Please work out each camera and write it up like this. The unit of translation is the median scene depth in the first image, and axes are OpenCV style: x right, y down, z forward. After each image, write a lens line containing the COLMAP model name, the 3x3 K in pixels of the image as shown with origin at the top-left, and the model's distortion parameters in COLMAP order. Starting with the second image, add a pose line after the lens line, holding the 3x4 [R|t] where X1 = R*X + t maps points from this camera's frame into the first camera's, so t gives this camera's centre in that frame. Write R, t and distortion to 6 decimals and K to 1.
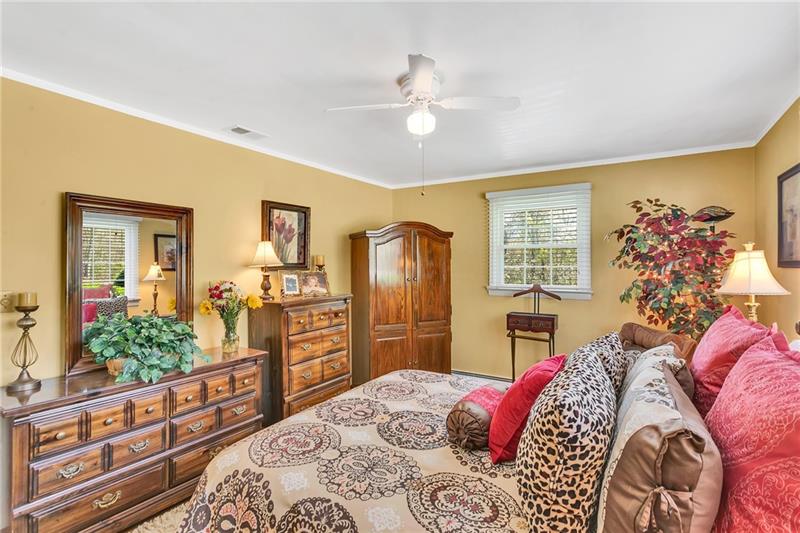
lens RADIAL K [[392.2, 0, 398.8], [0, 392.2, 265.3], [0, 0, 1]] dist [0.003660, 0.000795]
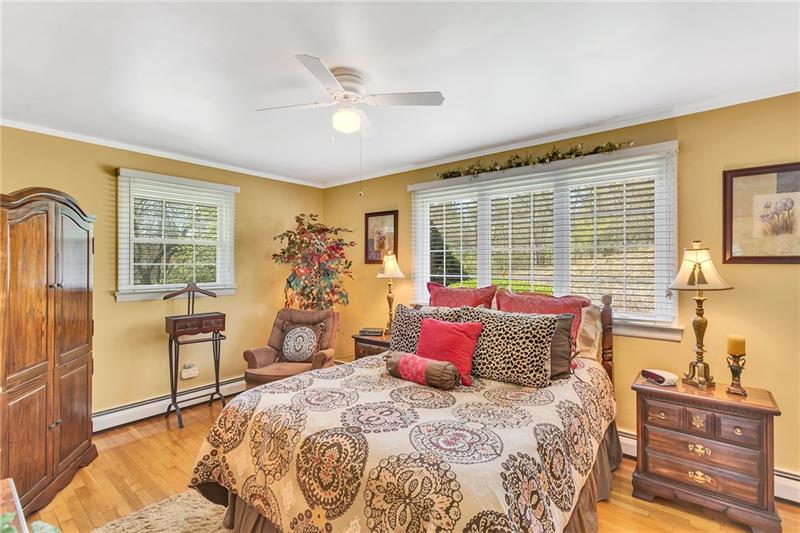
lens RADIAL K [[376.2, 0, 399.2], [0, 376.2, 263.7], [0, 0, 1]] dist [-0.000482, 0.002069]
pose [[0.116063, 0.002690, 0.993238, -0.858098], [0.000147, 0.999996, -0.002726, 0.007093], [-0.993242, 0.000463, 0.116062, 0.721189]]
